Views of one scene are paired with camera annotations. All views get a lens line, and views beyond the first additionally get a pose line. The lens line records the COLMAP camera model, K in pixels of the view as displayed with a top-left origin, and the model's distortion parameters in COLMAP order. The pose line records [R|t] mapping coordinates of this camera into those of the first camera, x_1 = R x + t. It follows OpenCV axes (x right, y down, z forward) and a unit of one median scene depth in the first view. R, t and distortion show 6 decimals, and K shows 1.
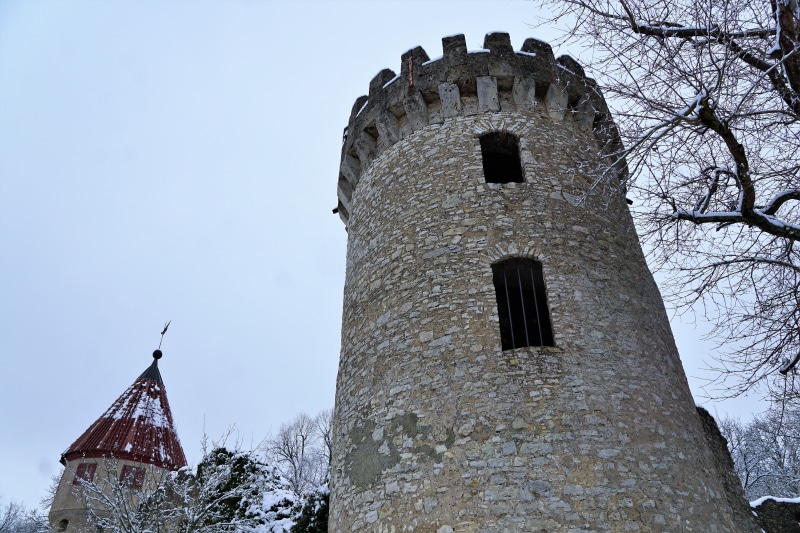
lens RADIAL K [[553.5, 0, 400.0], [0, 553.5, 266.5], [0, 0, 1]] dist [-0.161593, 0.106494]
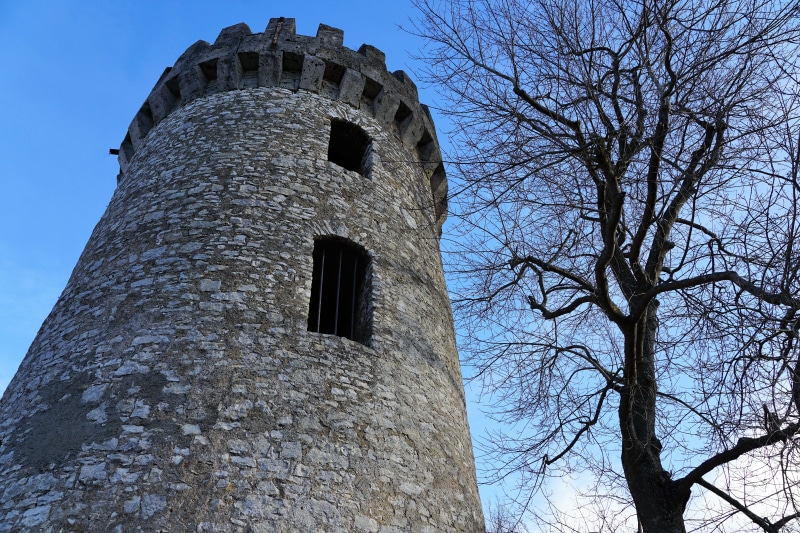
lens RADIAL K [[553.5, 0, 400.0], [0, 553.5, 266.5], [0, 0, 1]] dist [-0.161593, 0.106494]
pose [[0.831178, 0.370931, 0.414191, -0.048216], [-0.299649, 0.926339, -0.228266, 0.181929], [-0.468353, 0.065618, 0.881102, 0.232933]]
